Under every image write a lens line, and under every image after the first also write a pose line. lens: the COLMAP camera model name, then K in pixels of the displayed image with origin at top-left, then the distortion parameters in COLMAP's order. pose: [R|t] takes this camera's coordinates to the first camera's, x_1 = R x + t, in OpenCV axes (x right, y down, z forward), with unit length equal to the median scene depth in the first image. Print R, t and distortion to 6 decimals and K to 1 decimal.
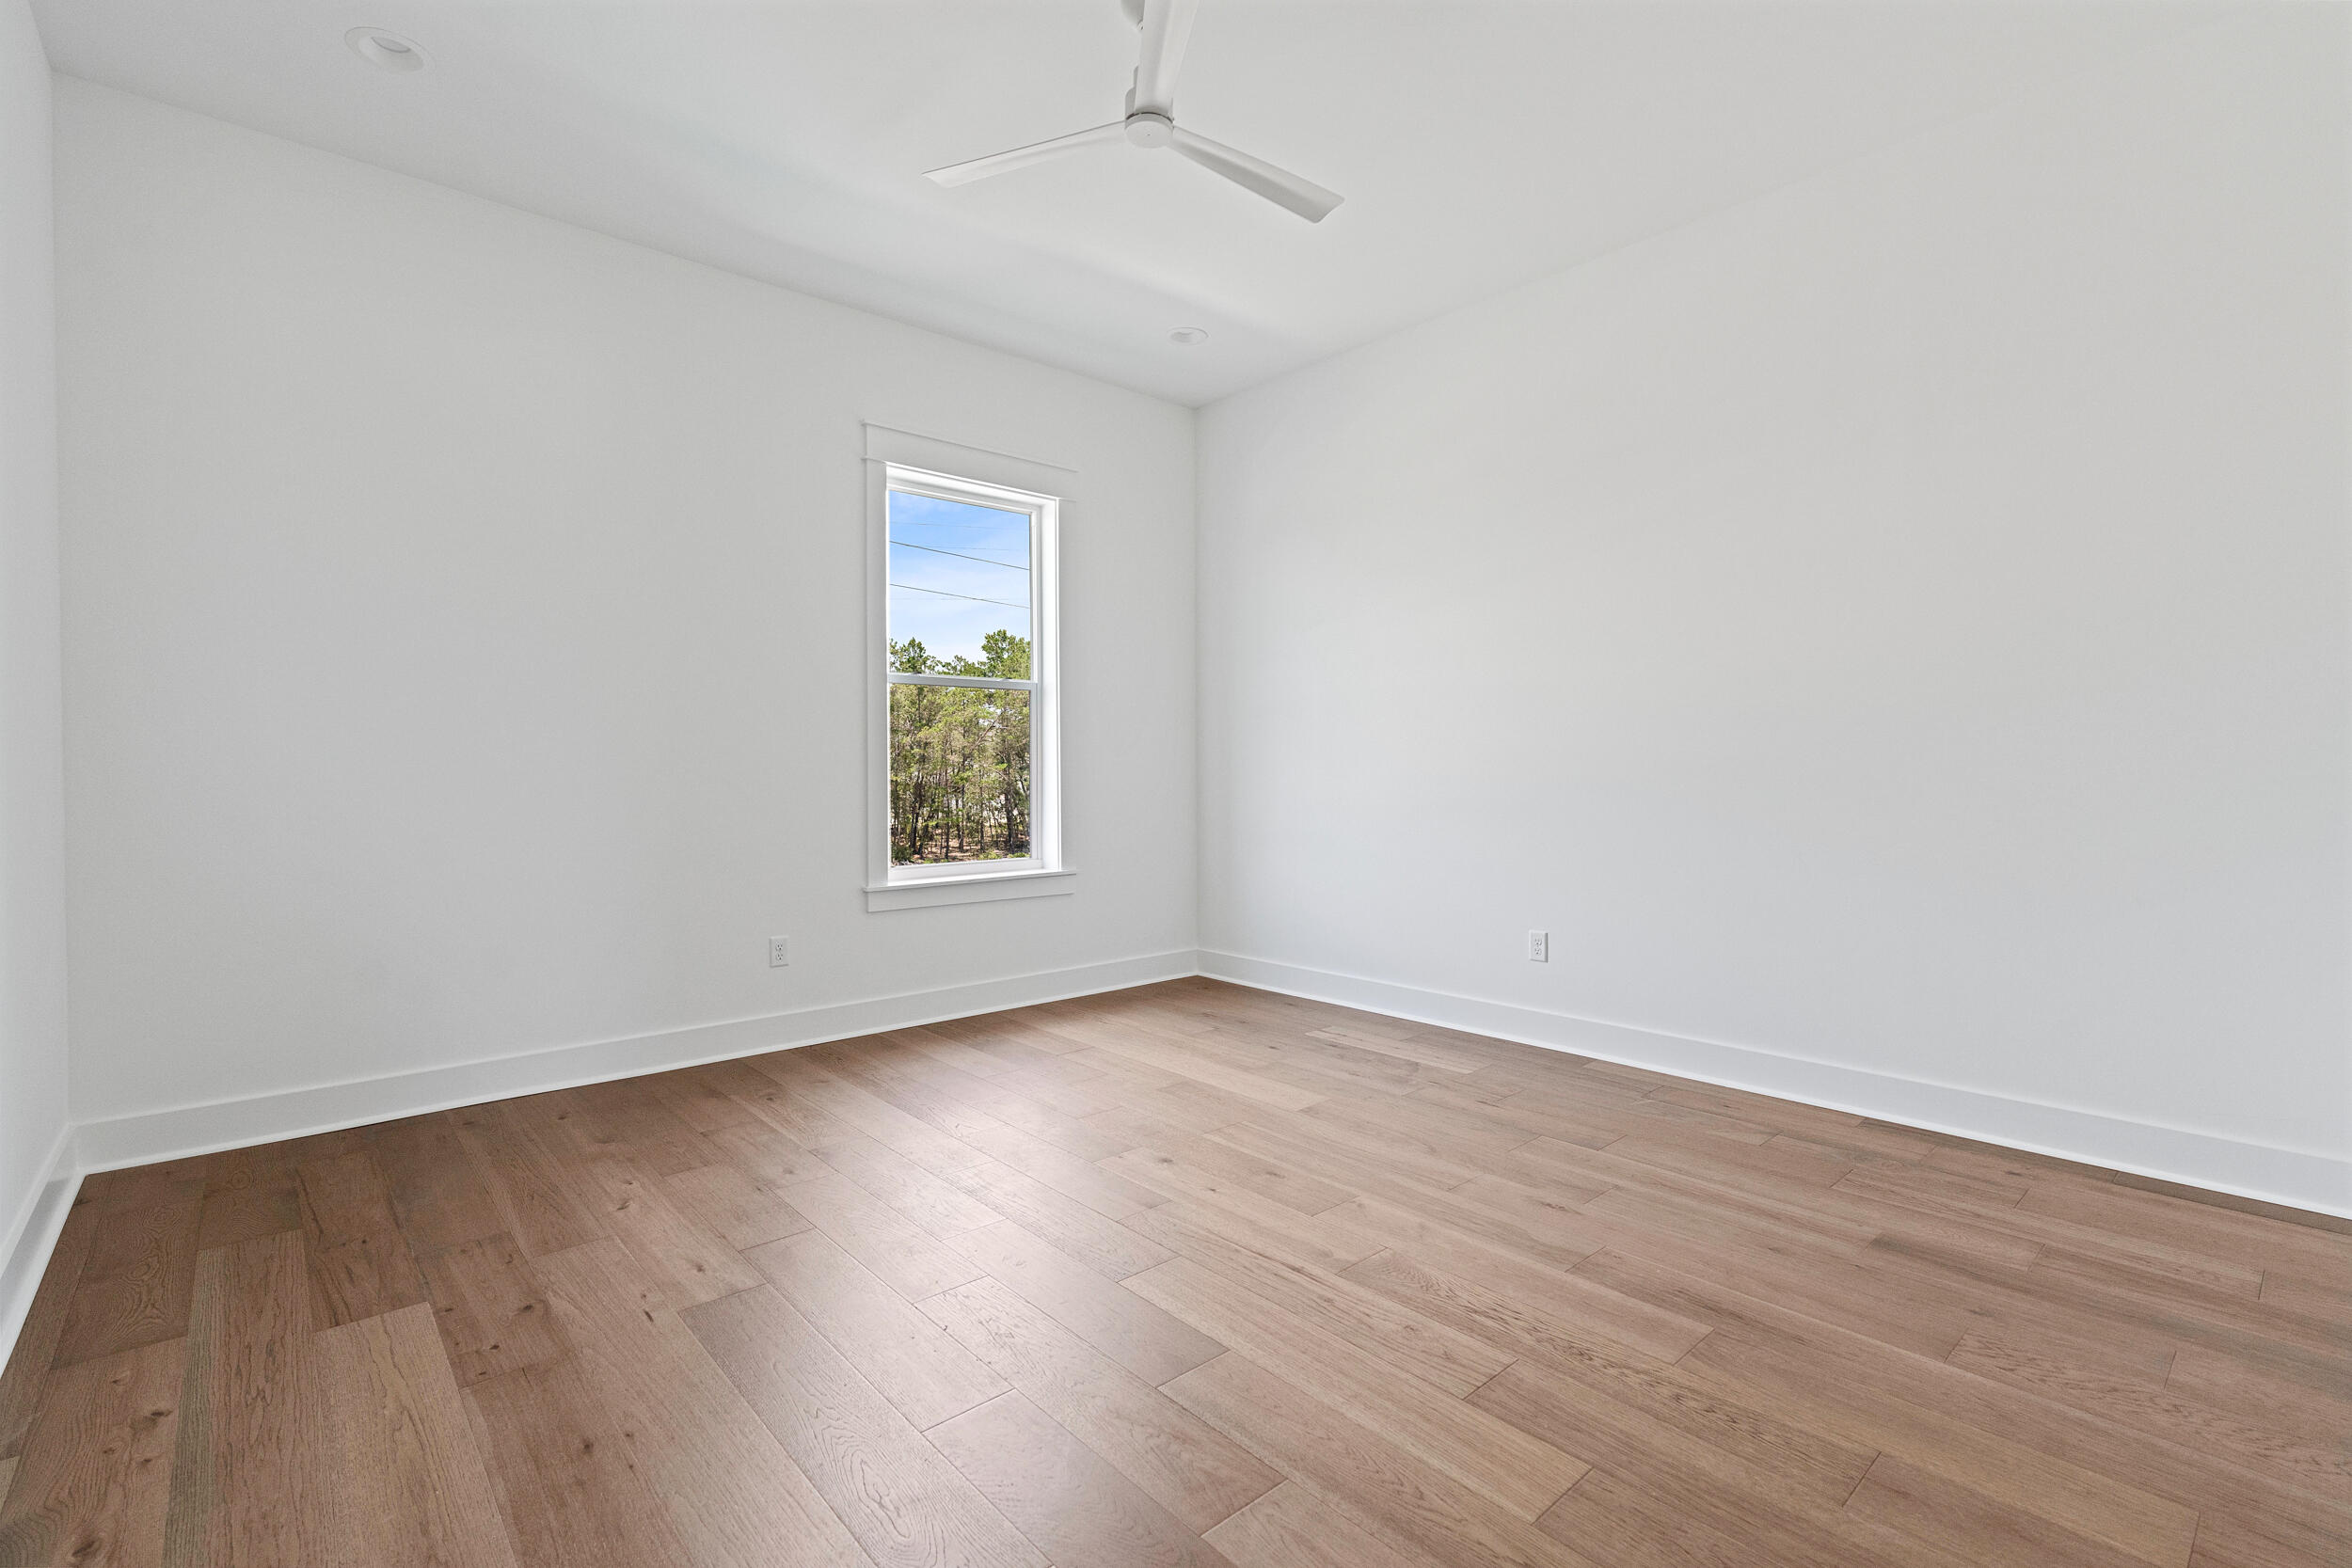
lens RADIAL K [[1061.7, 0, 1175.4], [0, 1061.7, 780.4], [0, 0, 1]] dist [-0.009941, 0.003991]
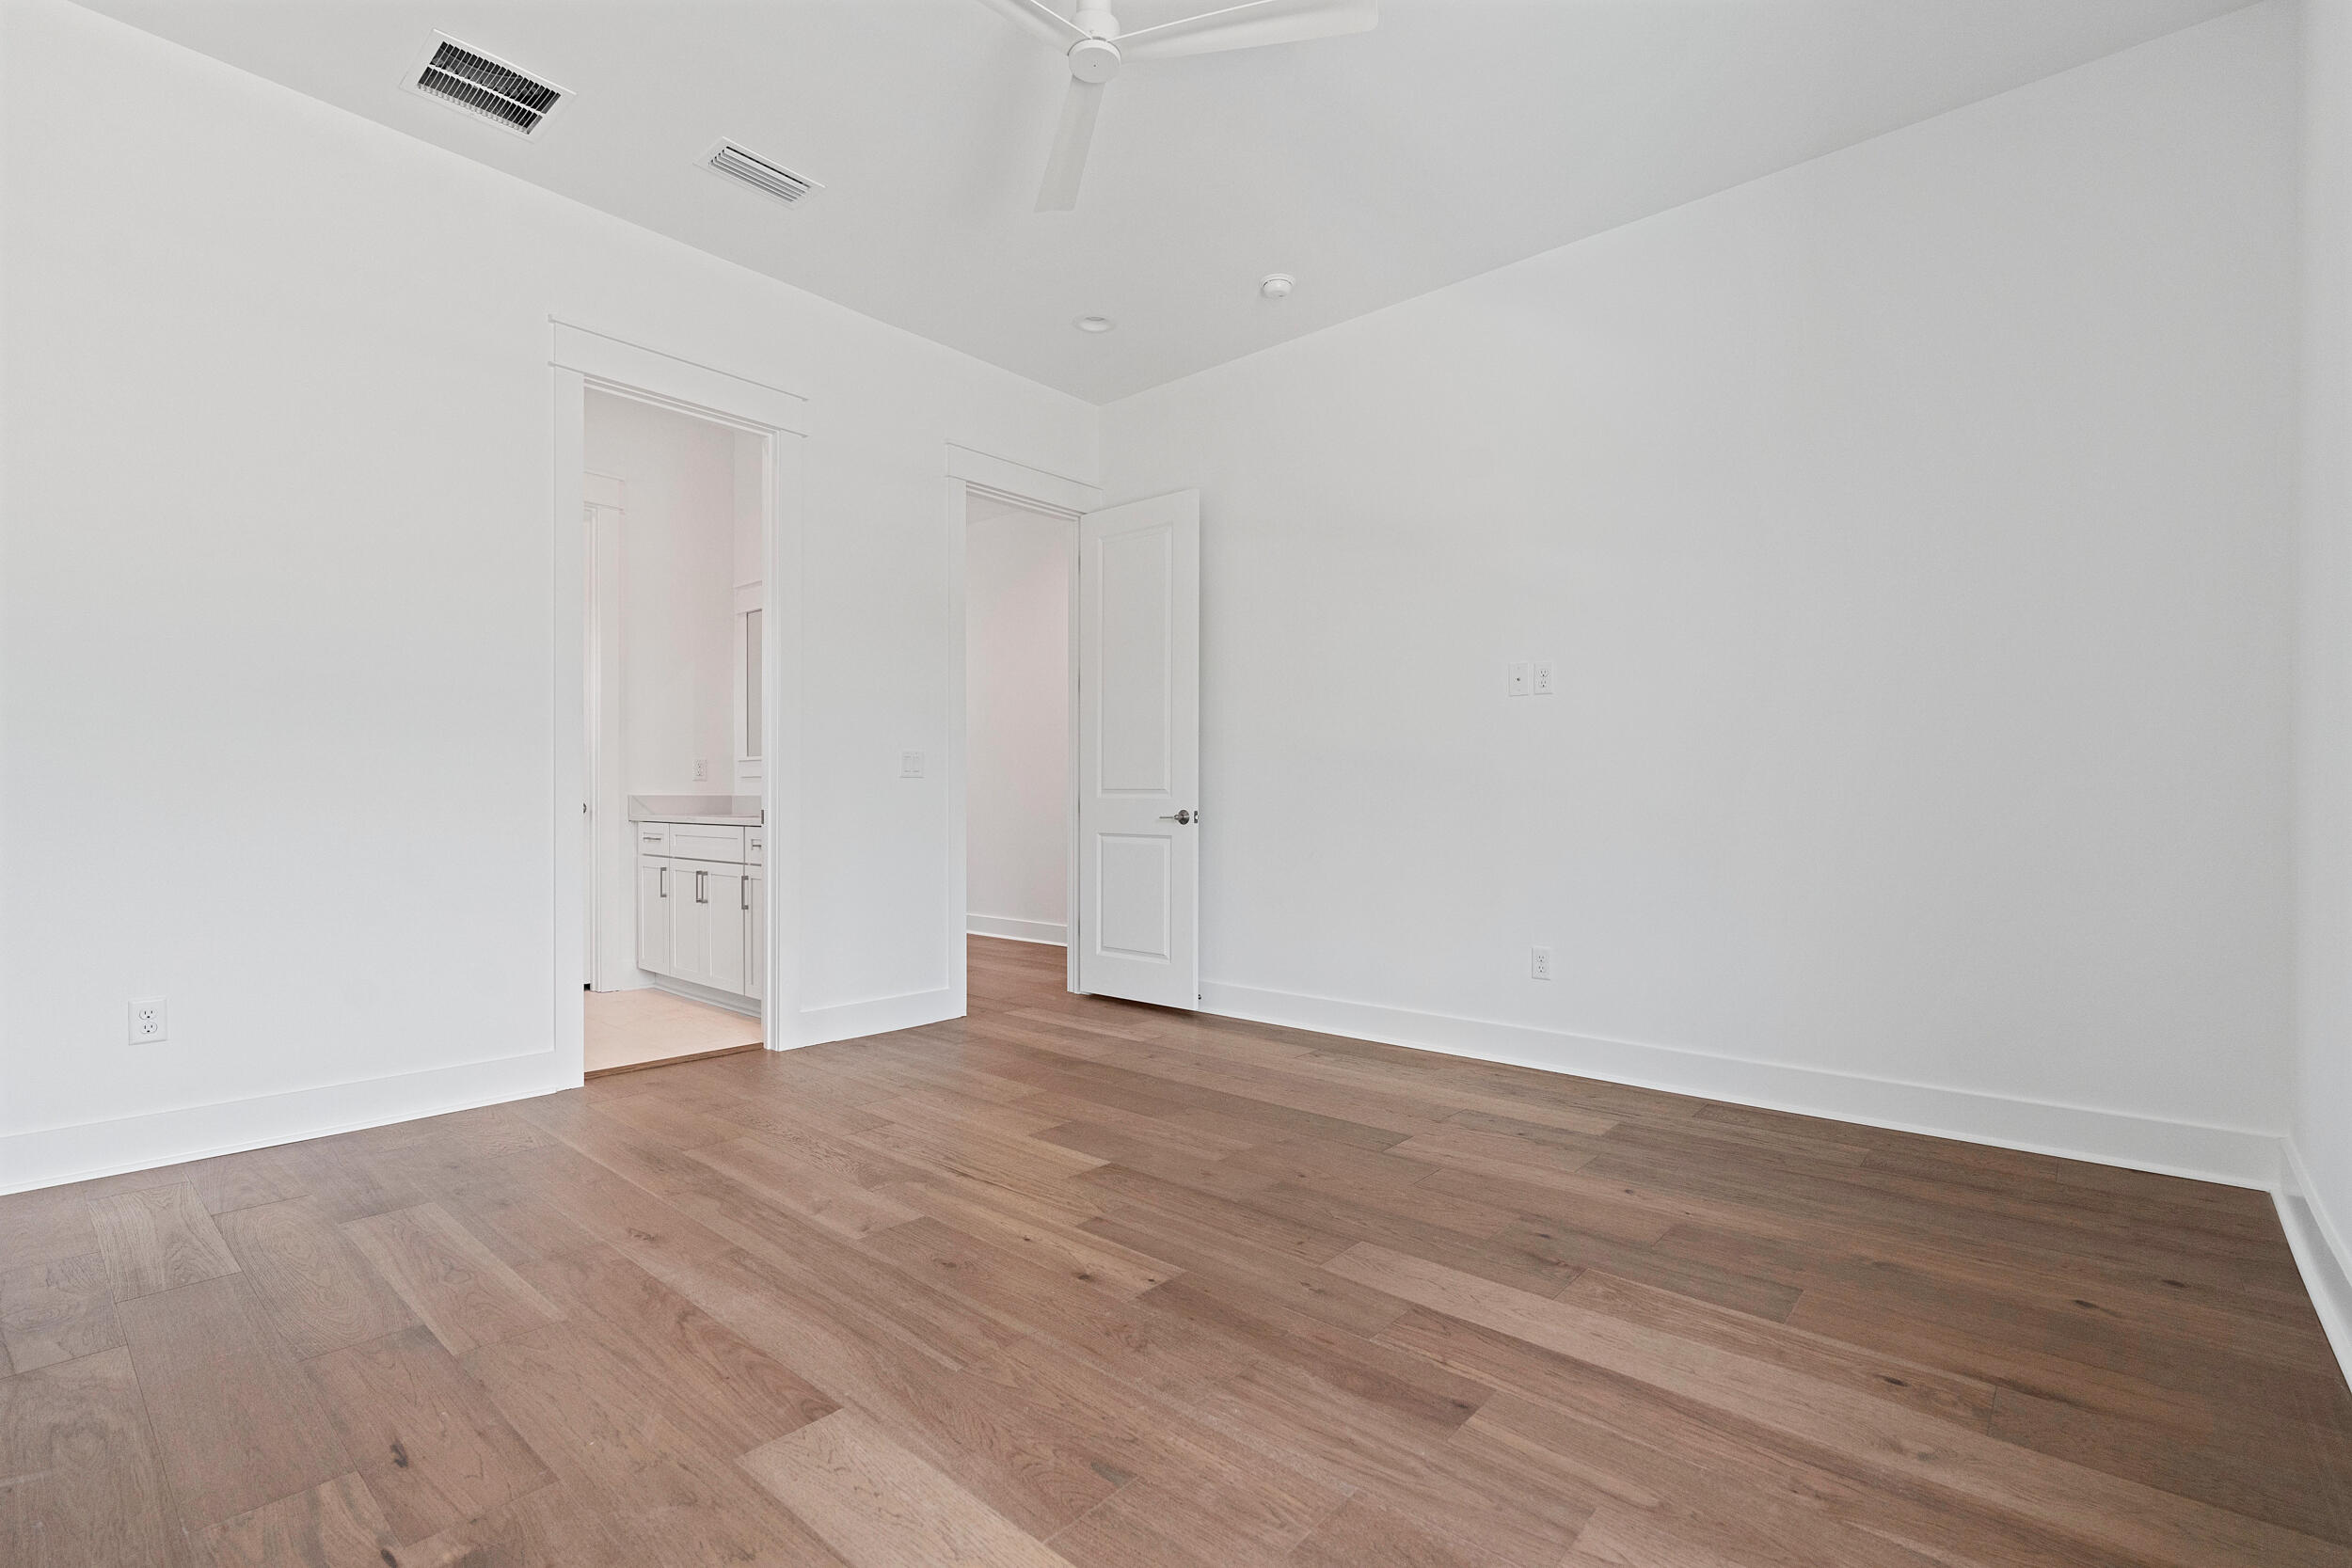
lens RADIAL K [[1061.7, 0, 1176.8], [0, 1061.7, 788.9], [0, 0, 1]] dist [-0.009941, 0.003991]
pose [[-0.991358, 0.002875, -0.131153, 0.027672], [0.002805, 0.999996, 0.000714, 0.024321], [0.131155, 0.000340, -0.991362, 1.939109]]
